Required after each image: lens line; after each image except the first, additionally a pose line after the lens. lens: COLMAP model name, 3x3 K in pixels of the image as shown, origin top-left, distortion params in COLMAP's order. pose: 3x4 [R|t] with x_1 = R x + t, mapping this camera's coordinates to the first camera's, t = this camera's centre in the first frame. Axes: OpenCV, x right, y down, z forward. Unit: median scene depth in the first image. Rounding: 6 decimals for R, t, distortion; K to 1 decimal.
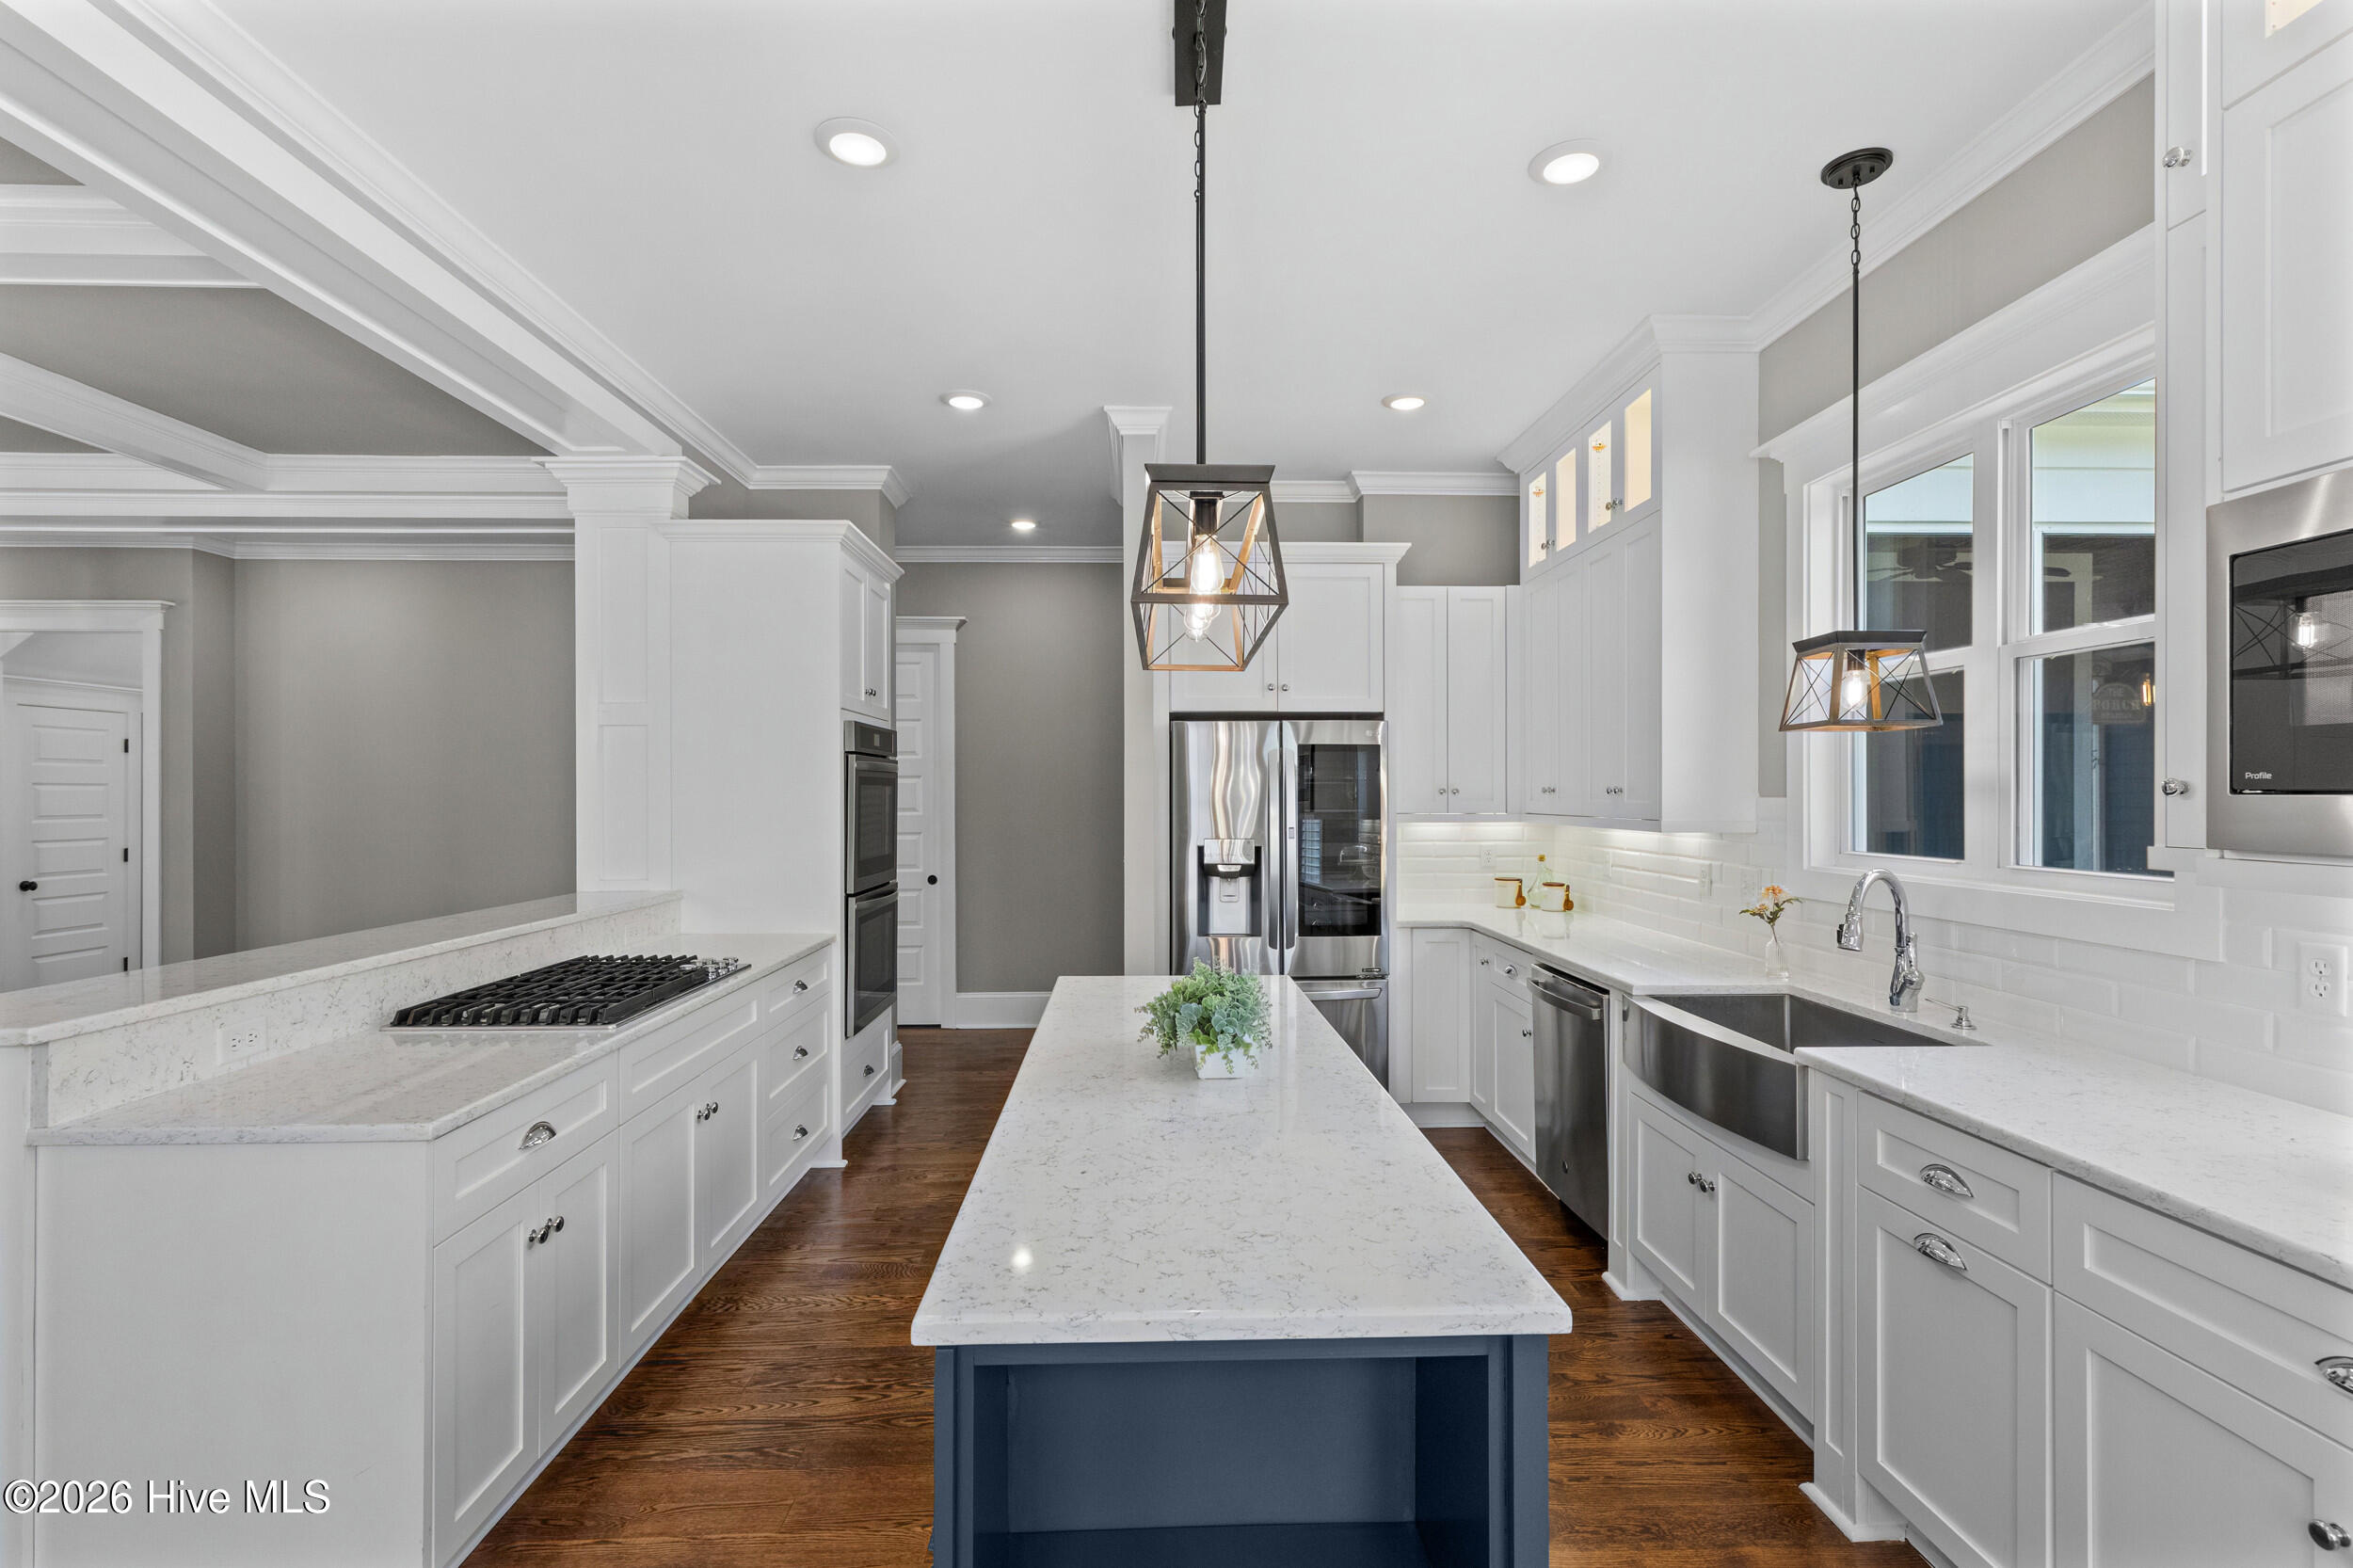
lens RADIAL K [[1078.2, 0, 1179.1], [0, 1078.2, 793.1], [0, 0, 1]] dist [0.009080, -0.000145]
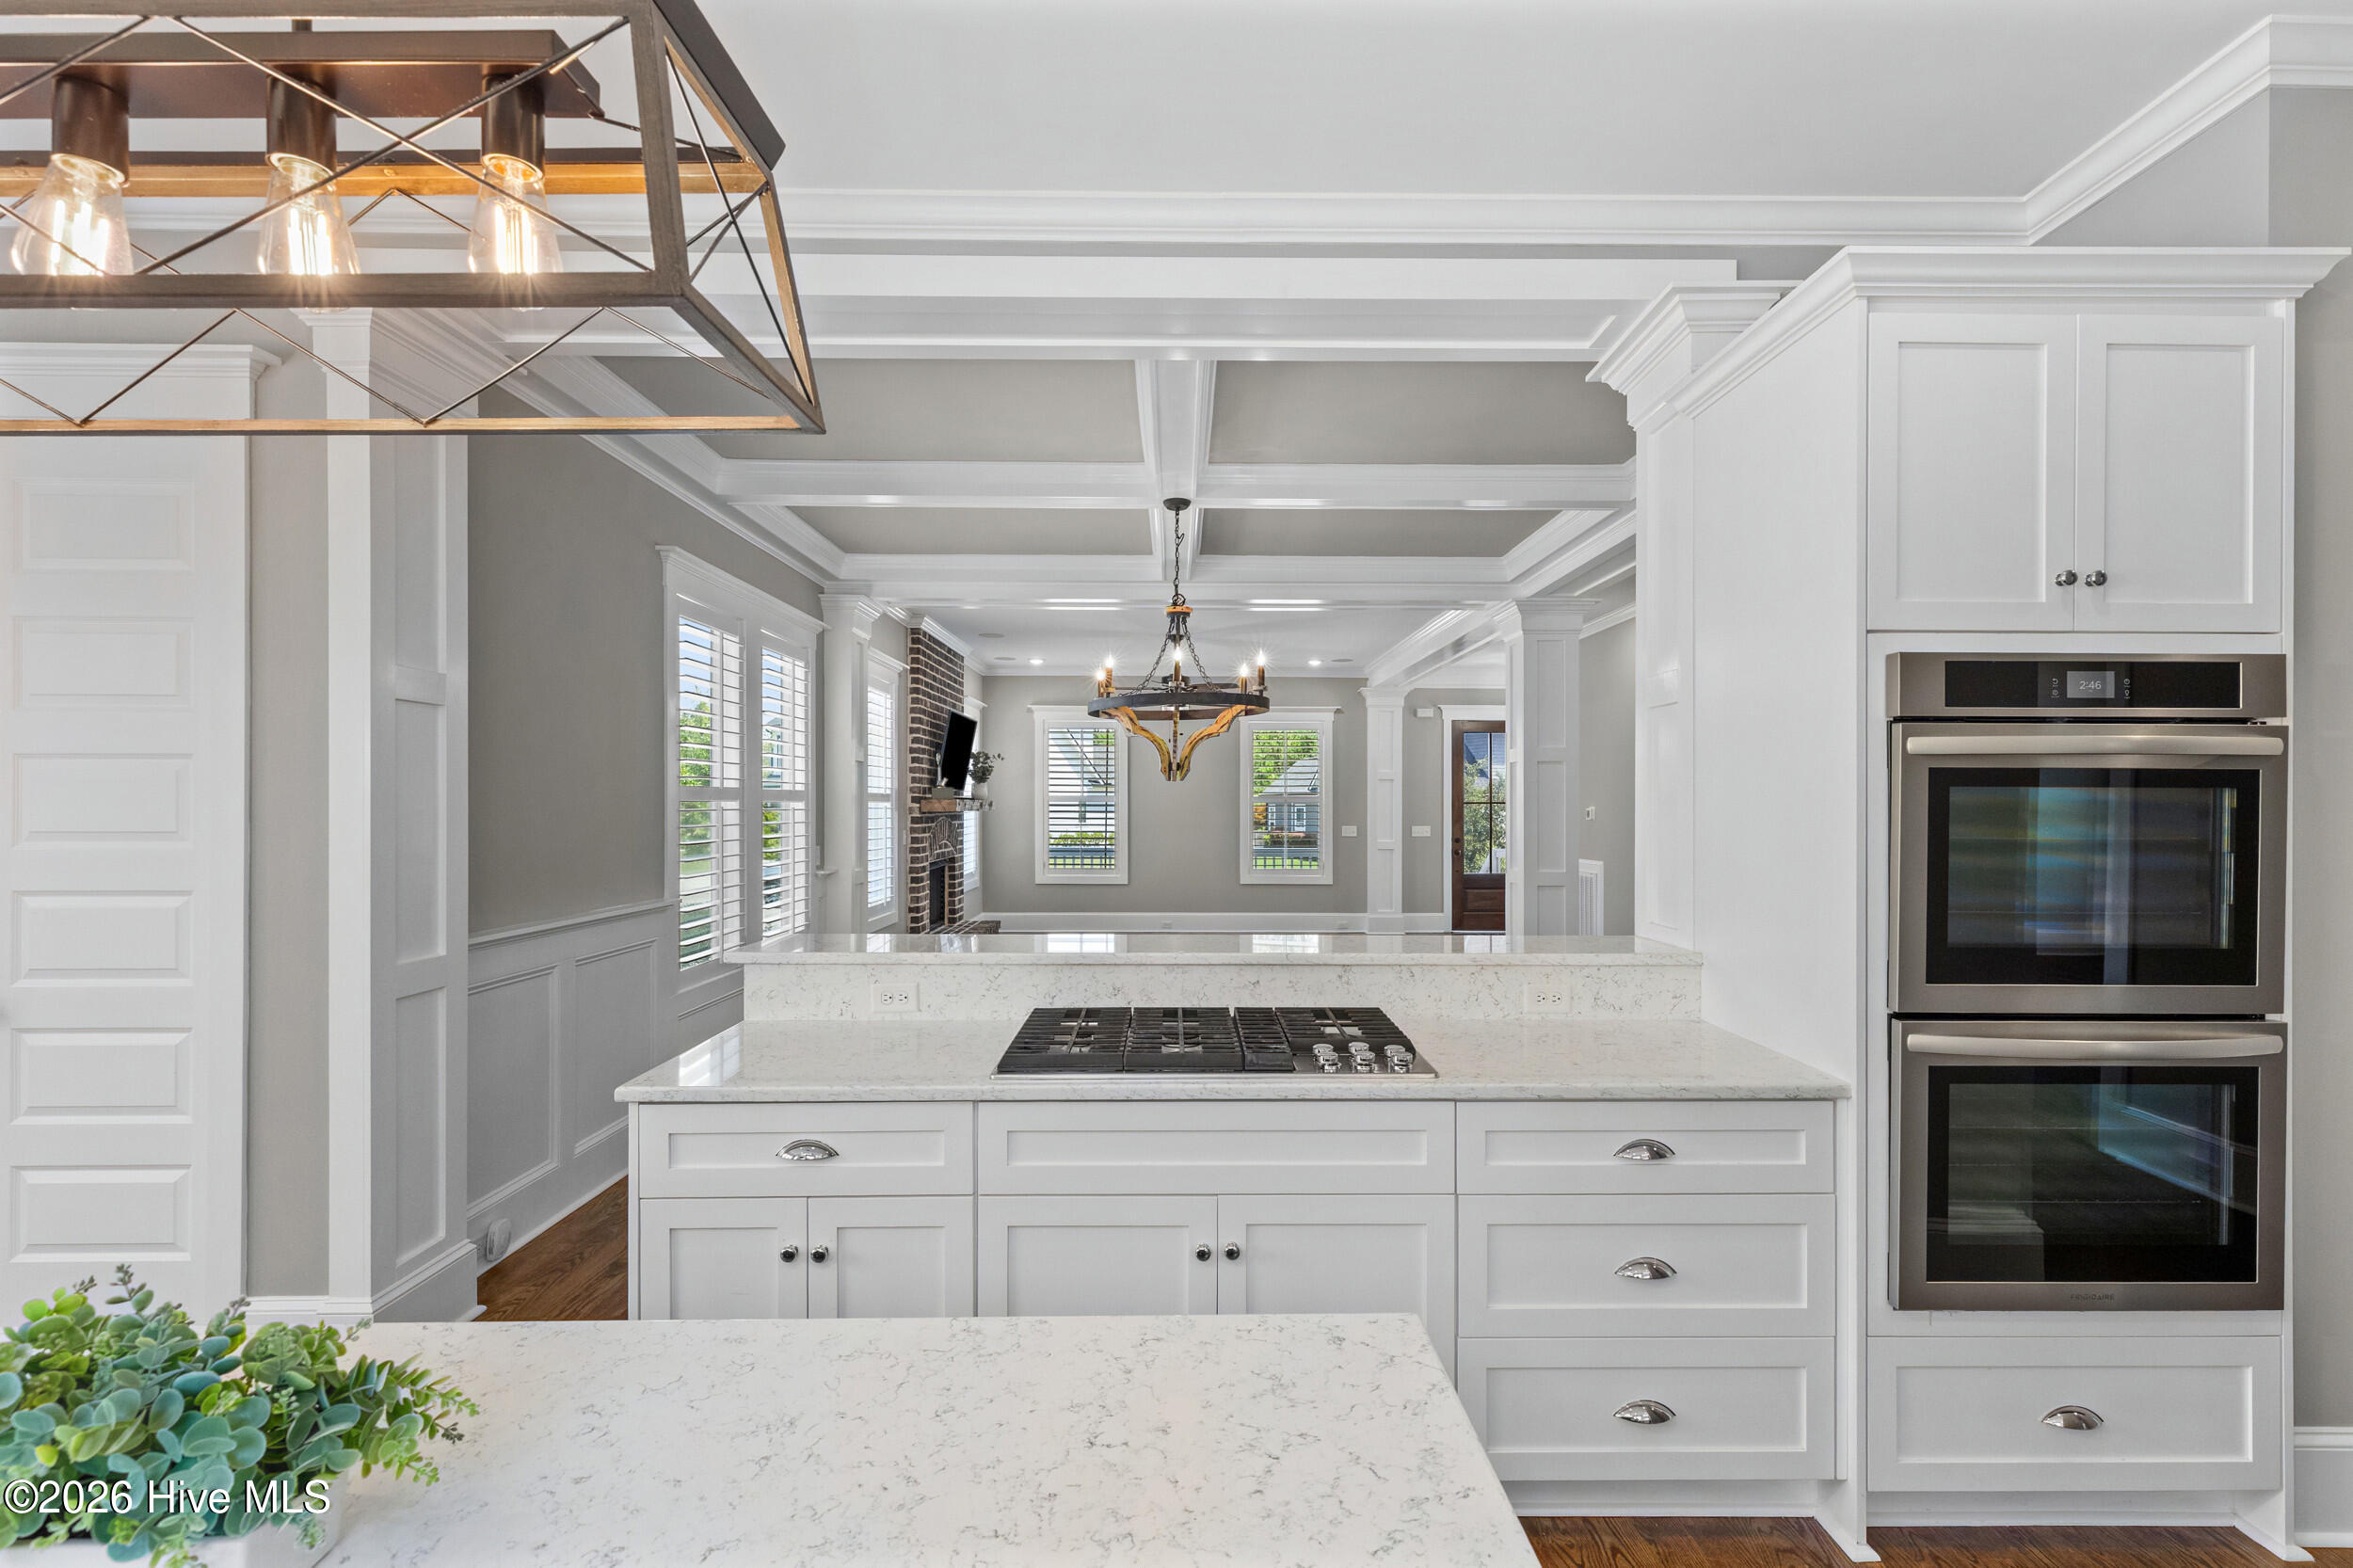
lens RADIAL K [[1097.0, 0, 1176.2], [0, 1097.0, 793.0], [0, 0, 1]] dist [0.000864, -0.000011]
pose [[-0.025906, -0.002266, -0.999662, 0.353652], [-0.002937, 0.999993, -0.002190, -0.004857], [0.999660, 0.002879, -0.025912, 1.236050]]
